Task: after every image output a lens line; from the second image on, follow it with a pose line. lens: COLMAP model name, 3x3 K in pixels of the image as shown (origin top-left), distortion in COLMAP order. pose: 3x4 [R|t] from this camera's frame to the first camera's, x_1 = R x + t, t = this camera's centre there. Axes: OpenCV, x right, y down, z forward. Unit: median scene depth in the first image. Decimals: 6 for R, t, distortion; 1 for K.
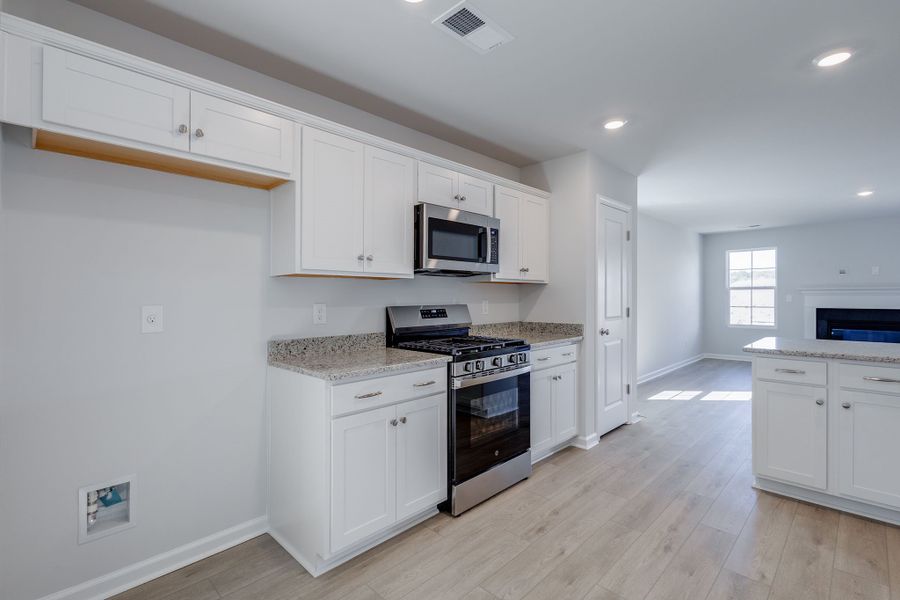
lens RADIAL K [[415.4, 0, 450.8], [0, 415.4, 298.4], [0, 0, 1]] dist [0.009142, -0.001832]
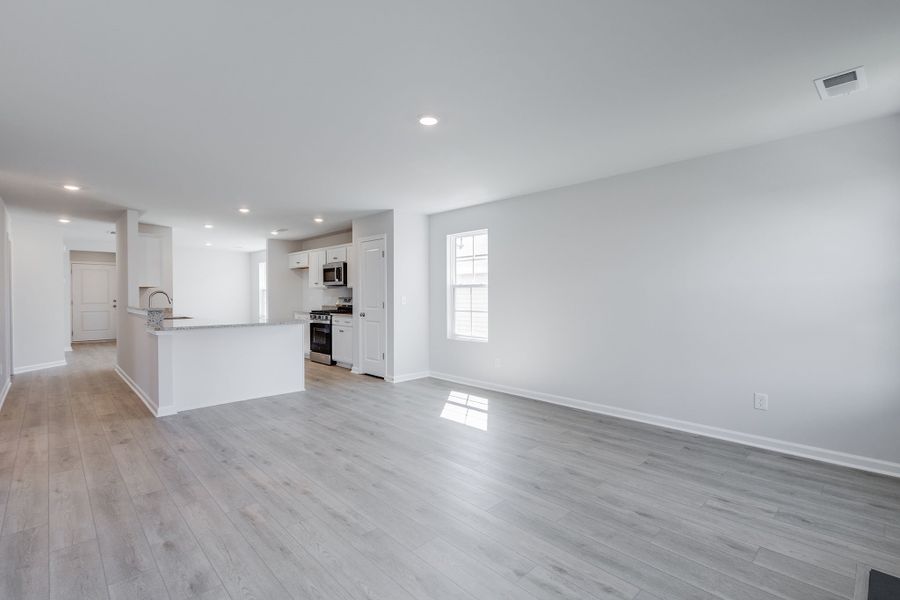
lens RADIAL K [[415.4, 0, 450.8], [0, 415.4, 298.4], [0, 0, 1]] dist [0.009142, -0.001832]
pose [[-0.021950, 0.013228, -0.999672, 2.358330], [-0.005427, 0.999896, 0.013351, -0.014774], [0.999744, 0.005718, -0.021876, 1.569955]]
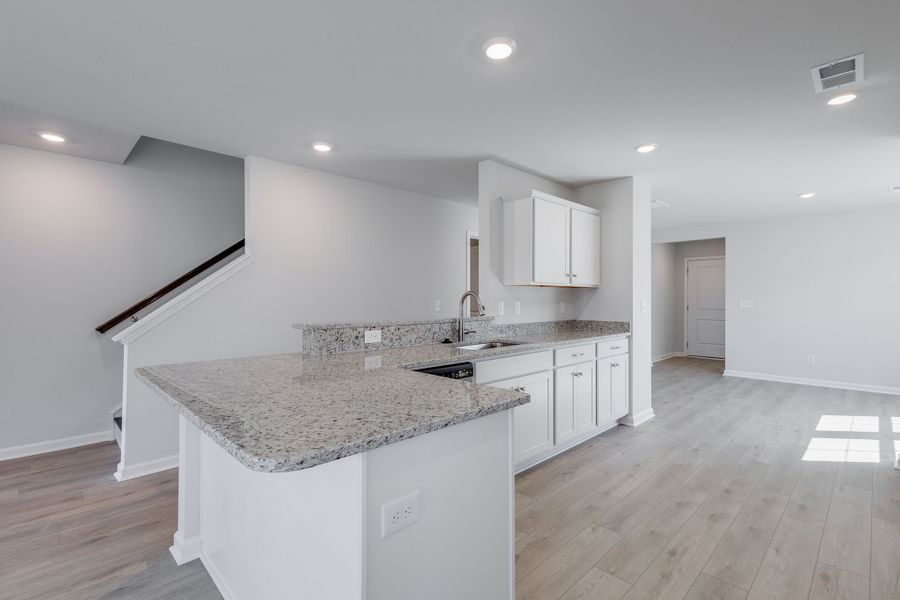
lens RADIAL K [[415.4, 0, 450.8], [0, 415.4, 298.4], [0, 0, 1]] dist [0.009142, -0.001832]
pose [[-0.999890, 0.003731, 0.014372, 0.646611], [0.003838, 0.999965, 0.007488, -0.008868], [-0.014344, 0.007543, -0.999869, 1.252754]]
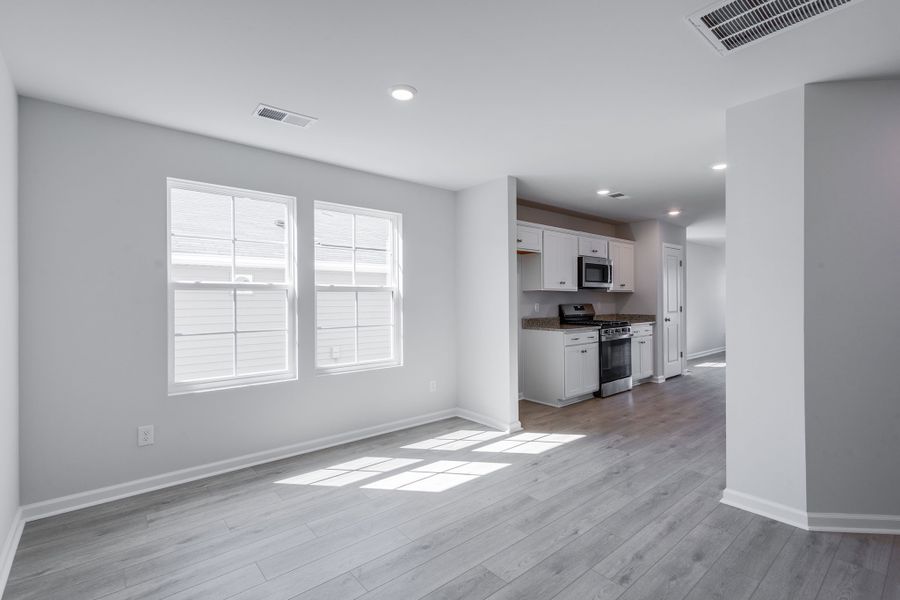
lens RADIAL K [[415.4, 0, 450.8], [0, 415.4, 298.4], [0, 0, 1]] dist [0.009142, -0.001832]
pose [[0.995884, 0.000409, -0.090635, -0.429830], [-0.000909, 0.999985, -0.005472, 0.001011], [0.090631, 0.005532, 0.995869, -0.937933]]
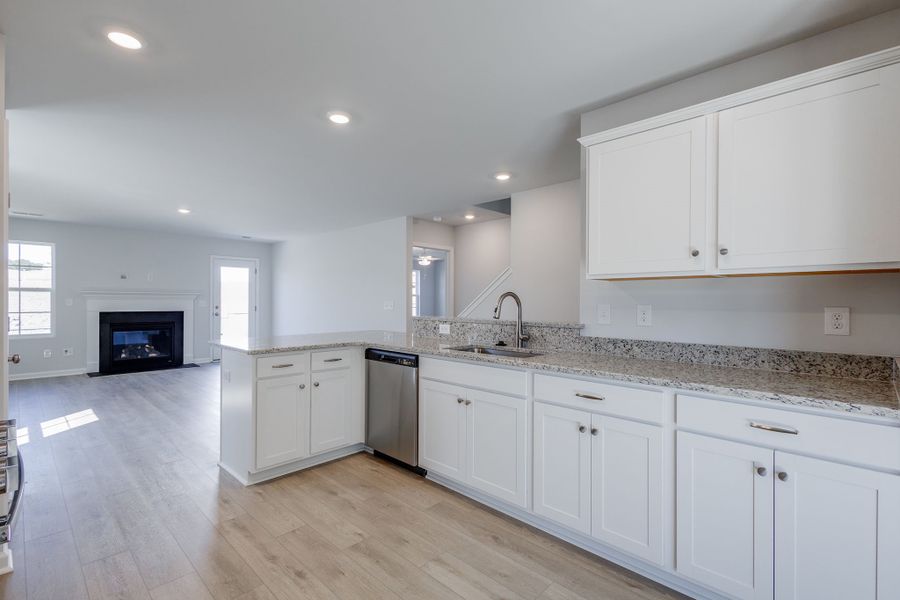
lens RADIAL K [[415.4, 0, 450.8], [0, 415.4, 298.4], [0, 0, 1]] dist [0.009142, -0.001832]
pose [[-0.017201, 0.005784, 0.999835, -0.253938], [0.004095, 0.999975, -0.005714, 0.000340], [-0.999844, 0.003996, -0.017224, 0.429654]]
